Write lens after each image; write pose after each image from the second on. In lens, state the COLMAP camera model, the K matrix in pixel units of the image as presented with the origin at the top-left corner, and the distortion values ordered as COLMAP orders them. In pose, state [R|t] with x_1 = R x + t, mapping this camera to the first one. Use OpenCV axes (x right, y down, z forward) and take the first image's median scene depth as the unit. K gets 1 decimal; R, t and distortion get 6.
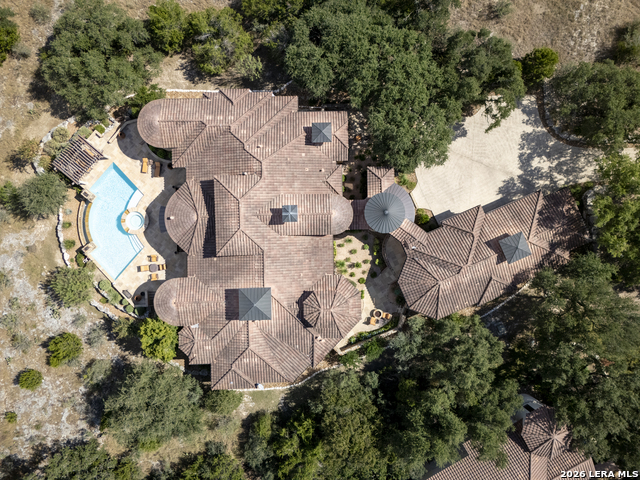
lens RADIAL K [[473.3, 0, 320.0], [0, 473.3, 240.0], [0, 0, 1]] dist [0.043030, -0.024034]
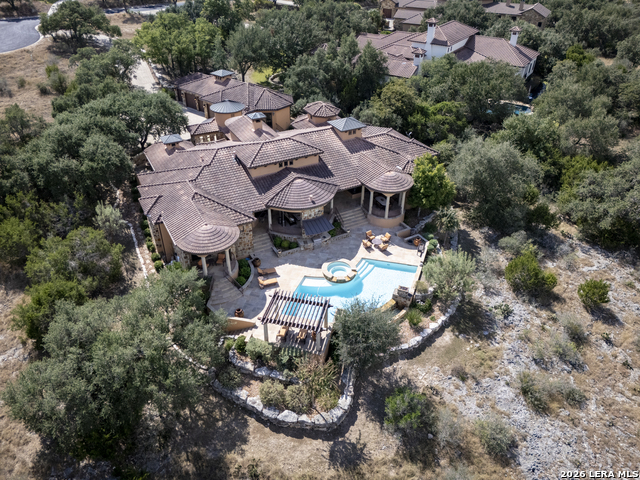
lens RADIAL K [[473.3, 0, 320.0], [0, 473.3, 240.0], [0, 0, 1]] dist [0.043030, -0.024034]
pose [[-0.456889, -0.523373, 0.719259, -0.887542], [0.889059, -0.242539, 0.388264, -0.349112], [-0.028759, 0.816857, 0.576123, 0.509694]]
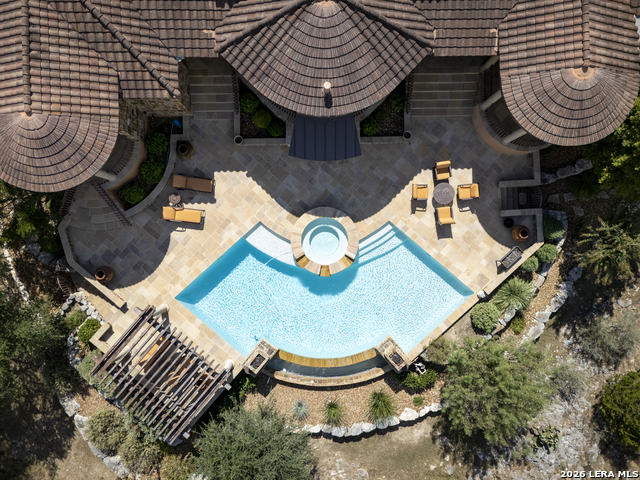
lens RADIAL K [[473.3, 0, 320.0], [0, 473.3, 240.0], [0, 0, 1]] dist [0.043030, -0.024034]
pose [[0.003269, -0.999825, -0.018444, -0.374047], [0.999413, 0.002638, 0.034143, -0.056740], [-0.034089, -0.018545, 0.999247, 0.597884]]
